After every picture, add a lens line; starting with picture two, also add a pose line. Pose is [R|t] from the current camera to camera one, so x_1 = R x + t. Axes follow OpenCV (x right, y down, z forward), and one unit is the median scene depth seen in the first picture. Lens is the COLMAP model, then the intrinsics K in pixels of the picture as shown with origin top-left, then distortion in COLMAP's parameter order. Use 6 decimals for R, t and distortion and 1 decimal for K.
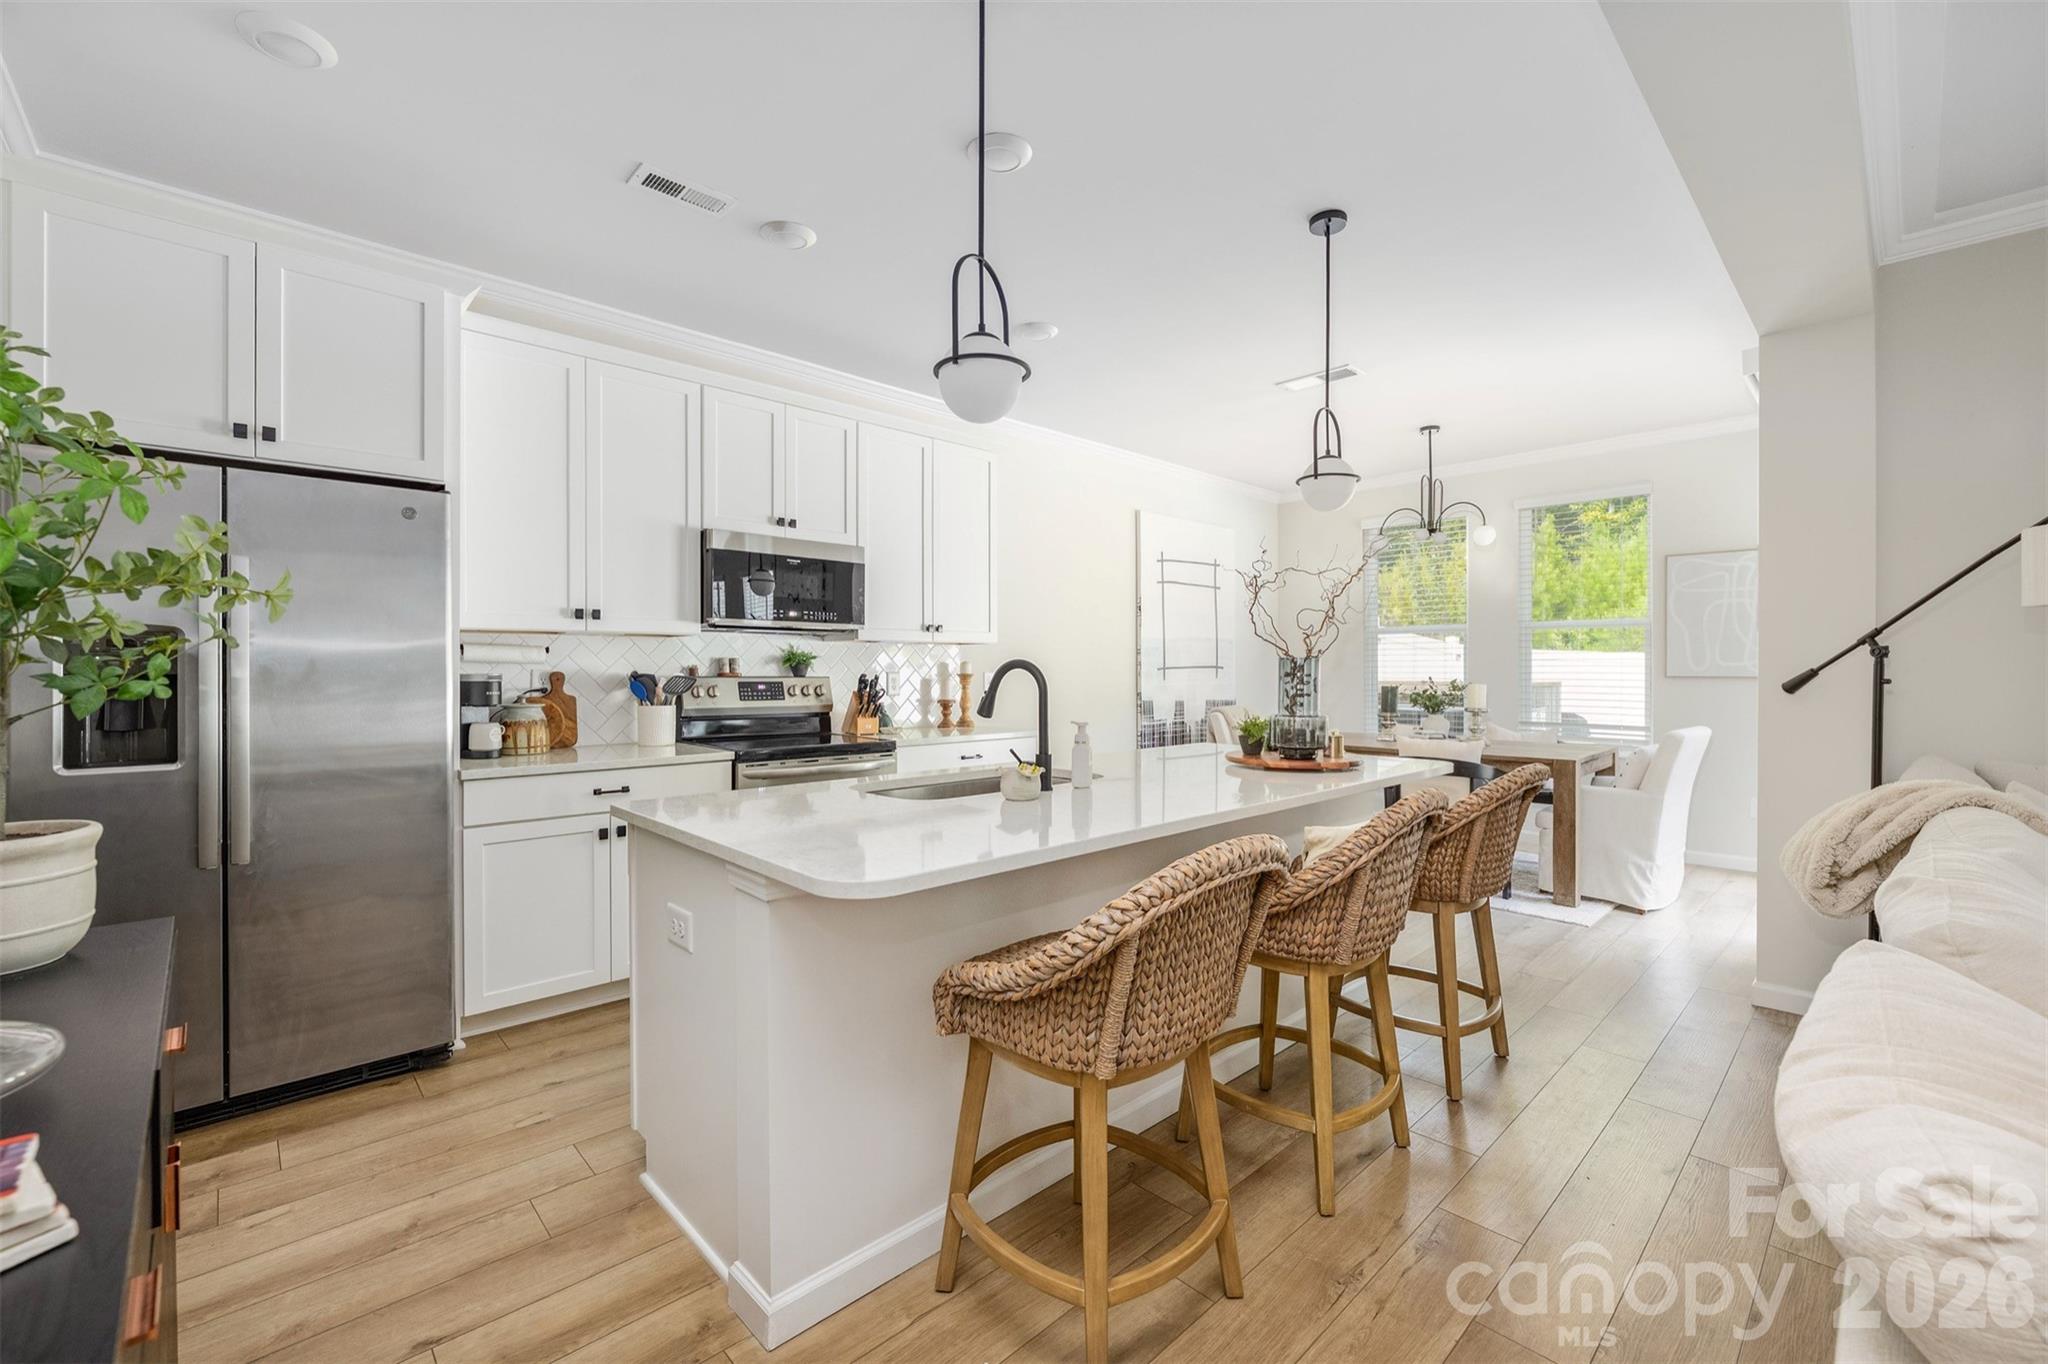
lens RADIAL K [[839.2, 0, 1021.2], [0, 839.2, 672.3], [0, 0, 1]] dist [-0.005190, -0.000361]
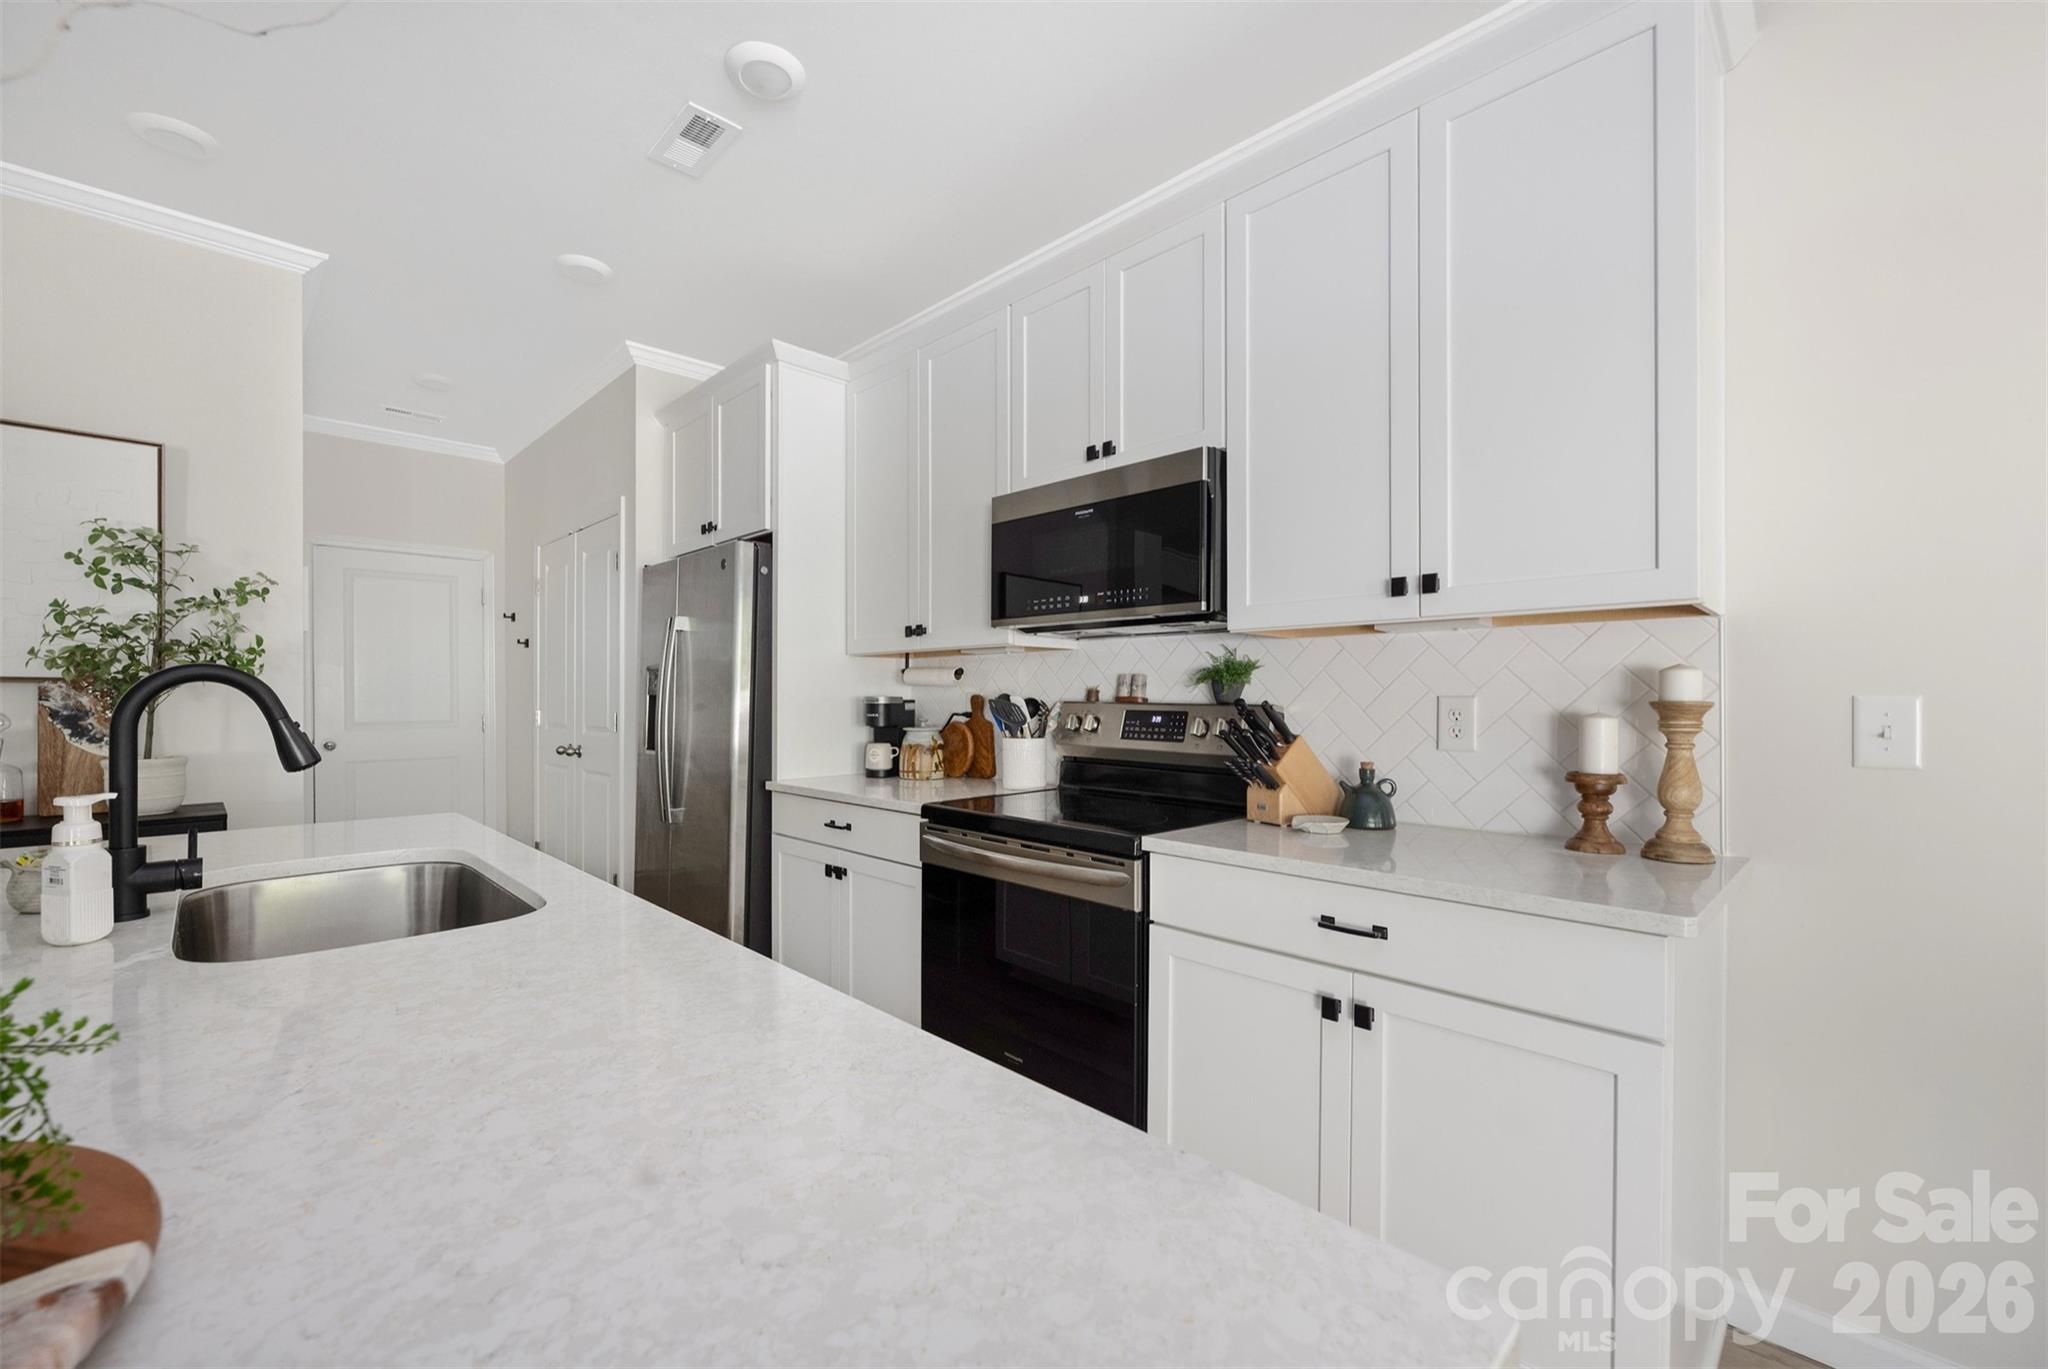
lens RADIAL K [[842.6, 0, 1020.6], [0, 842.6, 696.7], [0, 0, 1]] dist [0.000617, -0.000079]
pose [[0.015471, -0.002435, -0.999877, 0.325598], [-0.007007, 0.999972, -0.002544, 0.003046], [0.999856, 0.007046, 0.015453, 0.906293]]
